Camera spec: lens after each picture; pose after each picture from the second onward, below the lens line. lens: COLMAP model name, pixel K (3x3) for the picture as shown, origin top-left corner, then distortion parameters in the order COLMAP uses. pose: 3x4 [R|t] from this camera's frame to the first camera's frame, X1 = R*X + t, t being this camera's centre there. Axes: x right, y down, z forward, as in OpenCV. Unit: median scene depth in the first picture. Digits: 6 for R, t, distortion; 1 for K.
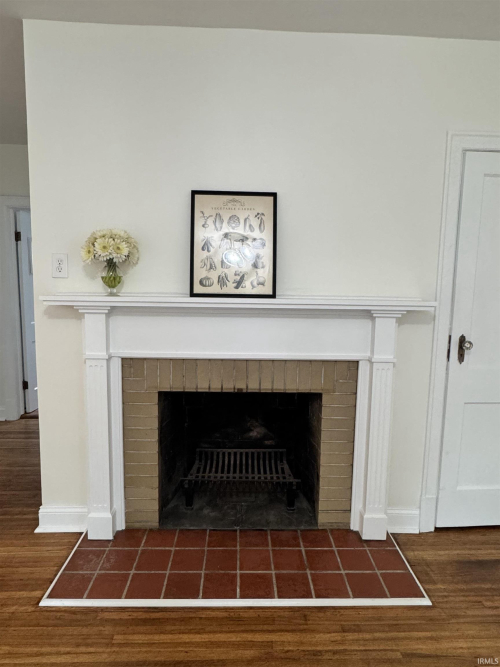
lens RADIAL K [[407.0, 0, 251.3], [0, 407.0, 336.2], [0, 0, 1]] dist [-0.001047, -0.003380]
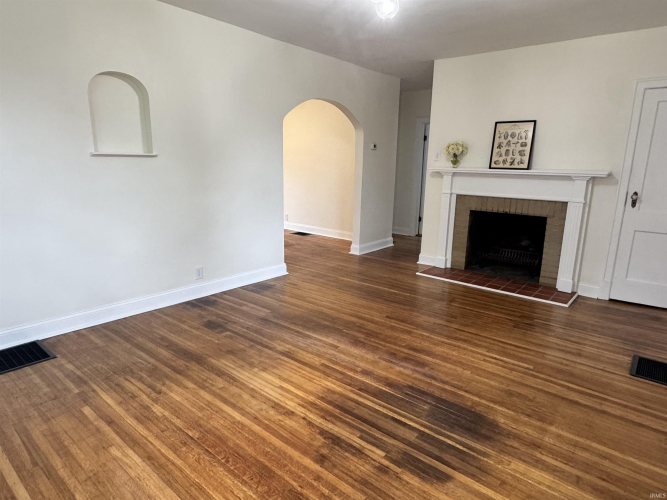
lens RADIAL K [[407.0, 0, 332.7], [0, 407.0, 251.6], [0, 0, 1]] dist [-0.001047, -0.003380]
pose [[0.742433, 0.141458, -0.654815, 0.746633], [-0.085958, 0.989488, 0.116297, 0.168006], [0.664383, -0.030056, 0.746788, -1.269350]]
